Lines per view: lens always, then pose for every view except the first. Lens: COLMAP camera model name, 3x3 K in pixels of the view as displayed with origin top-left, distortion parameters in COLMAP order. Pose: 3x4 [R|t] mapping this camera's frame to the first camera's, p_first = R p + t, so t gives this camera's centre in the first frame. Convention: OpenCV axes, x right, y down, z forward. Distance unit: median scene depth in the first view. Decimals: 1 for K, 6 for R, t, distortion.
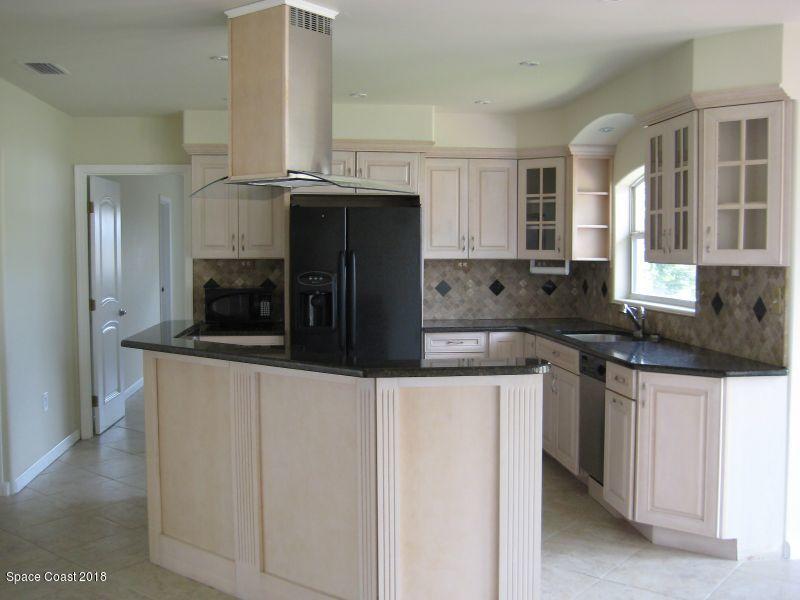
lens RADIAL K [[827.2, 0, 401.9], [0, 827.2, 294.2], [0, 0, 1]] dist [-0.093765, 0.000000]
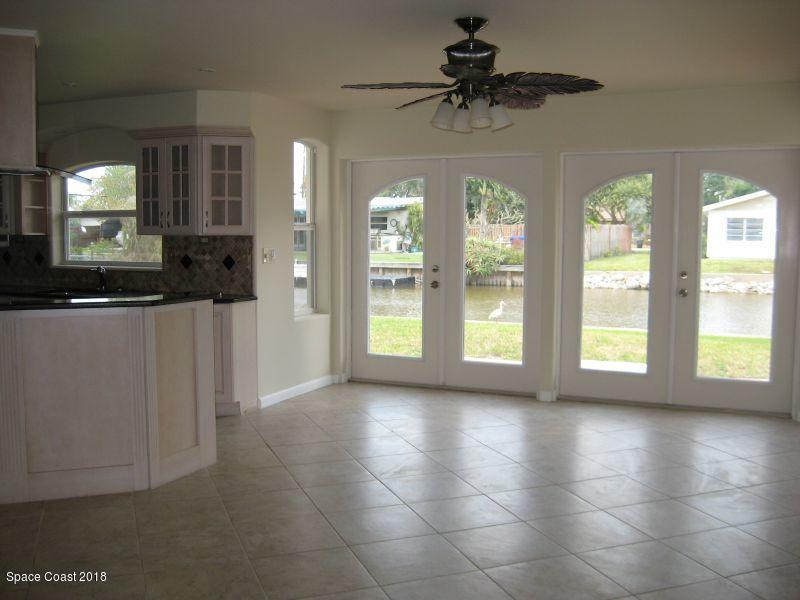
lens RADIAL K [[827.2, 0, 401.4], [0, 827.2, 299.0], [0, 0, 1]] dist [-0.093765, 0.000000]
pose [[0.521328, -0.071192, 0.850381, -0.705653], [0.041547, 0.997450, 0.058033, 0.009609], [-0.852344, 0.005076, 0.522957, -0.137212]]
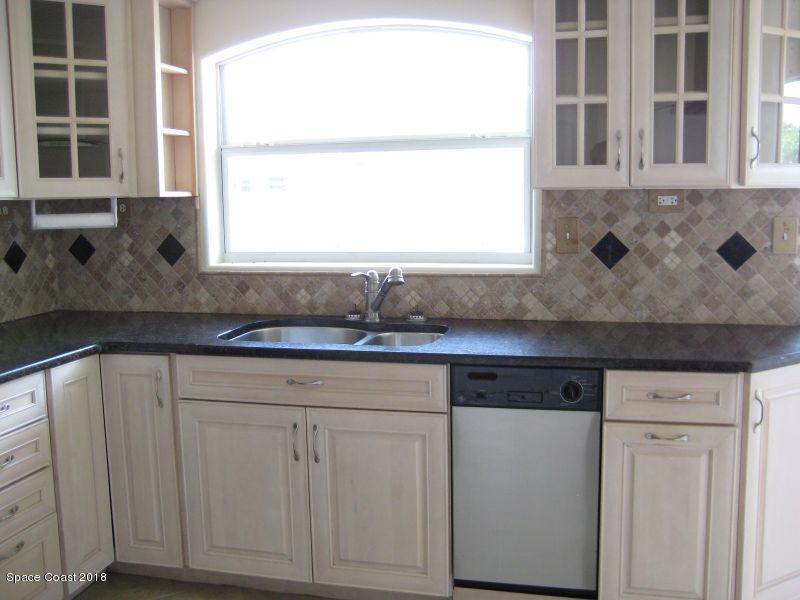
lens RADIAL K [[827.2, 0, 401.8], [0, 827.2, 297.4], [0, 0, 1]] dist [-0.093765, 0.000000]
pose [[0.372341, -0.132902, 0.918531, -0.278650], [0.067343, 0.990954, 0.116082, -0.037814], [-0.925650, 0.018635, 0.377922, 0.905116]]
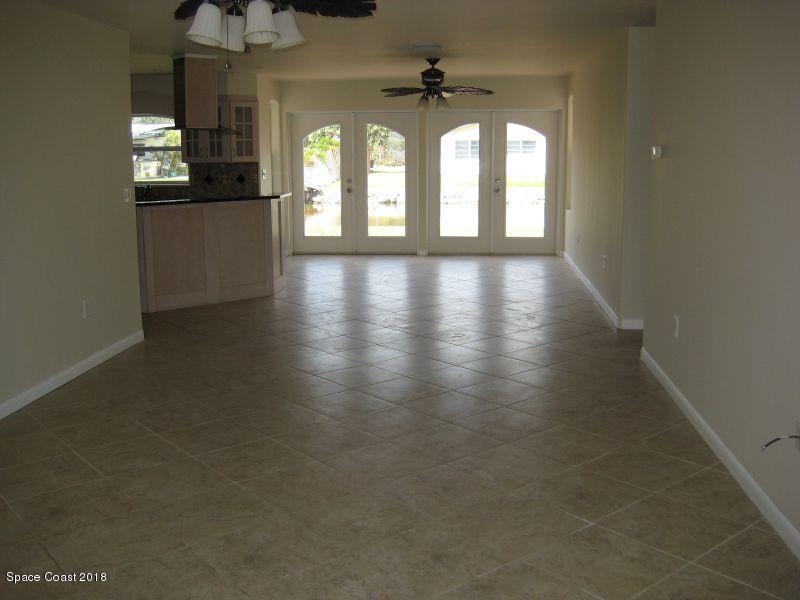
lens RADIAL K [[827.2, 0, 400.1], [0, 827.2, 294.3], [0, 0, 1]] dist [-0.093765, 0.000000]
pose [[0.207359, -0.170470, 0.963298, -1.878609], [0.059171, 0.985083, 0.161588, -0.011721], [-0.976474, 0.023493, 0.214353, -0.059420]]
